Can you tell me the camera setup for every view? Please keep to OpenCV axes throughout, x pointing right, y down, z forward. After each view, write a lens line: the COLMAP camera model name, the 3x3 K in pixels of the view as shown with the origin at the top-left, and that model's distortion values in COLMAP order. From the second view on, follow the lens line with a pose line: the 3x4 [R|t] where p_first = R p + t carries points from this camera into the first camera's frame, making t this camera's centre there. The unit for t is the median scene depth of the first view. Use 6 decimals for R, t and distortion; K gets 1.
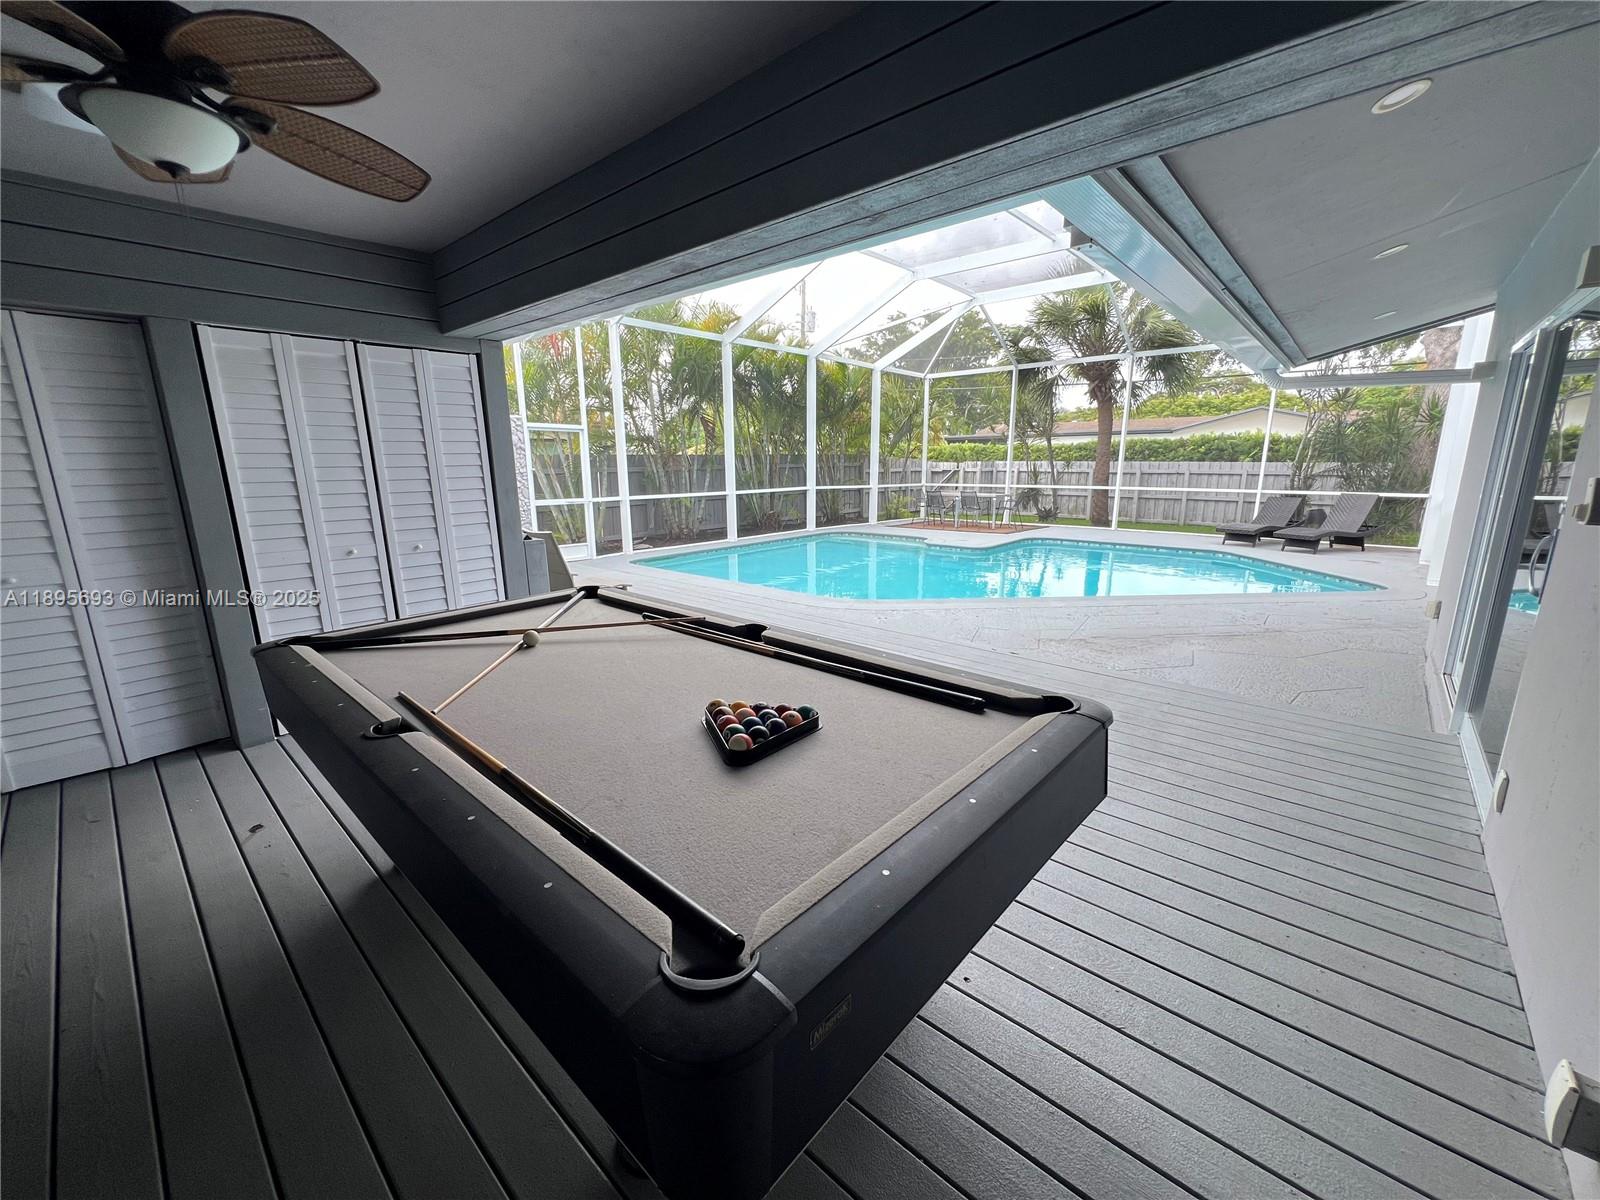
lens RADIAL K [[639.2, 0, 806.3], [0, 639.2, 601.2], [0, 0, 1]] dist [-0.008152, 0.000119]
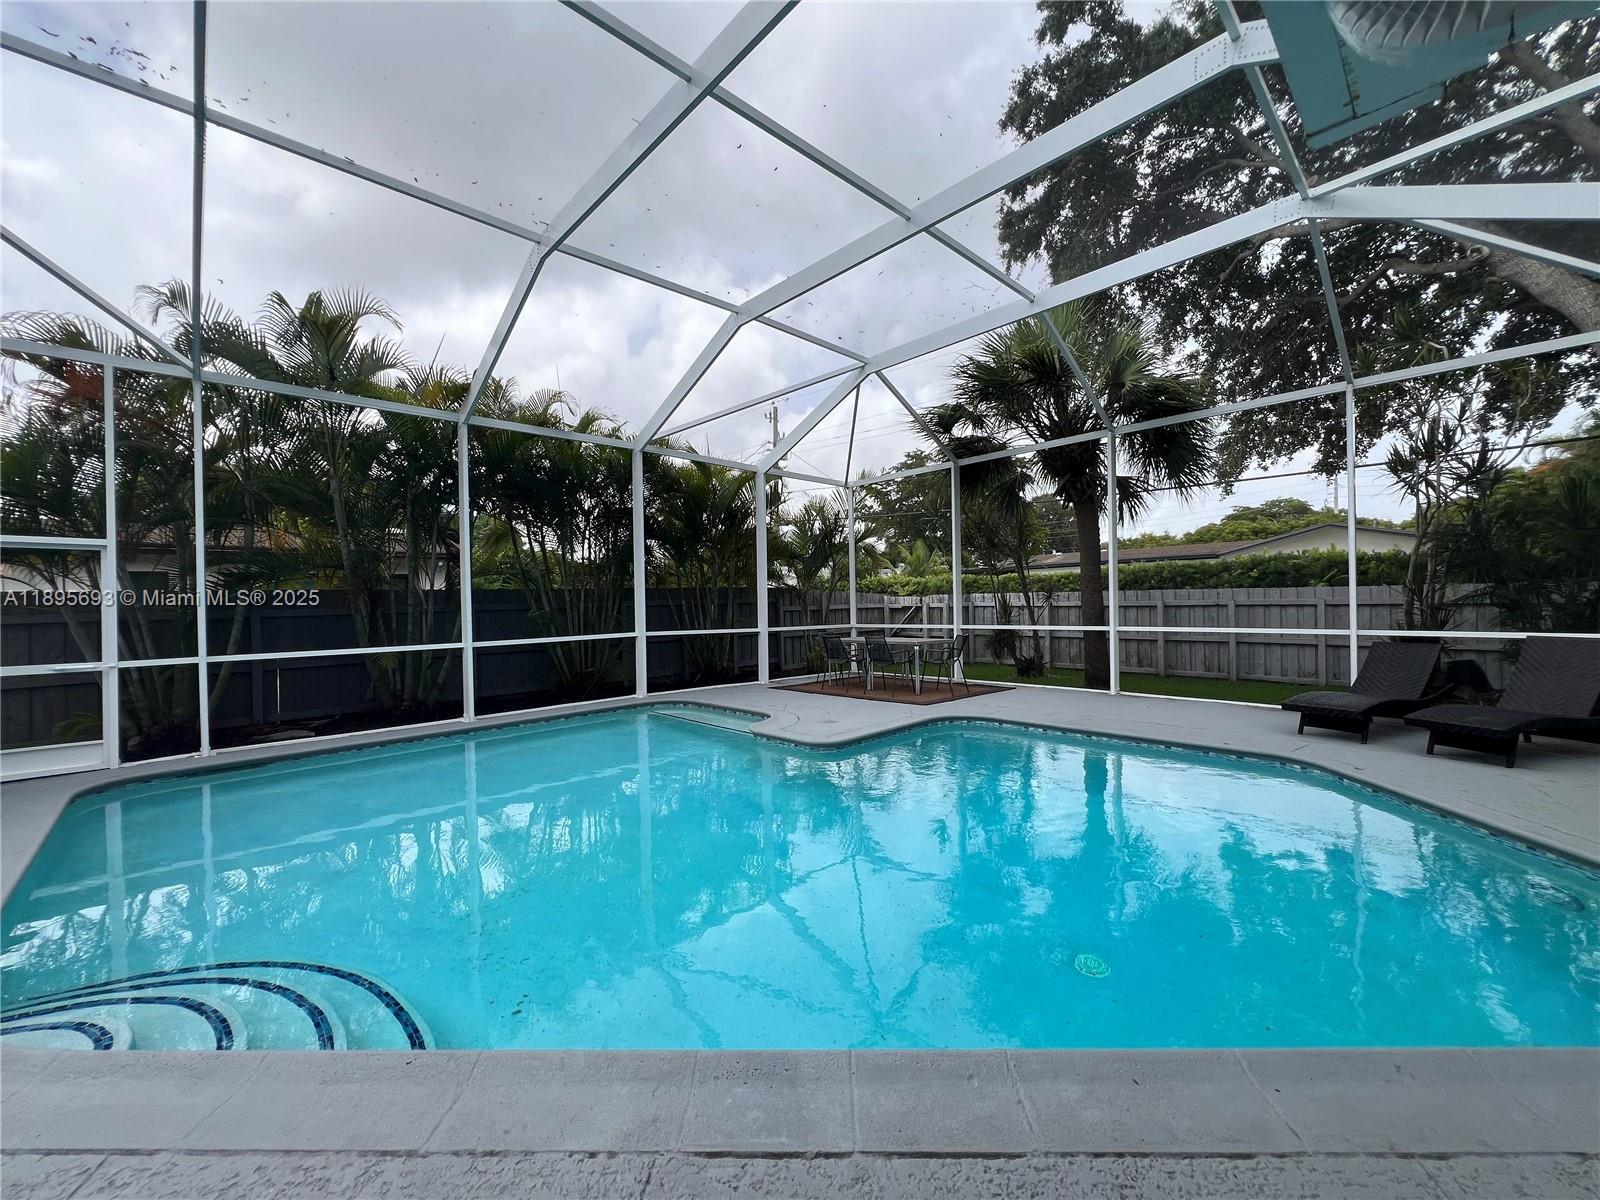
lens RADIAL K [[639.2, 0, 797.5], [0, 639.2, 605.9], [0, 0, 1]] dist [-0.008152, 0.000119]
pose [[0.995630, -0.014448, -0.092266, 0.206374], [-0.004871, 0.978580, -0.205809, -0.059565], [0.093263, 0.205359, 0.974233, 0.304212]]
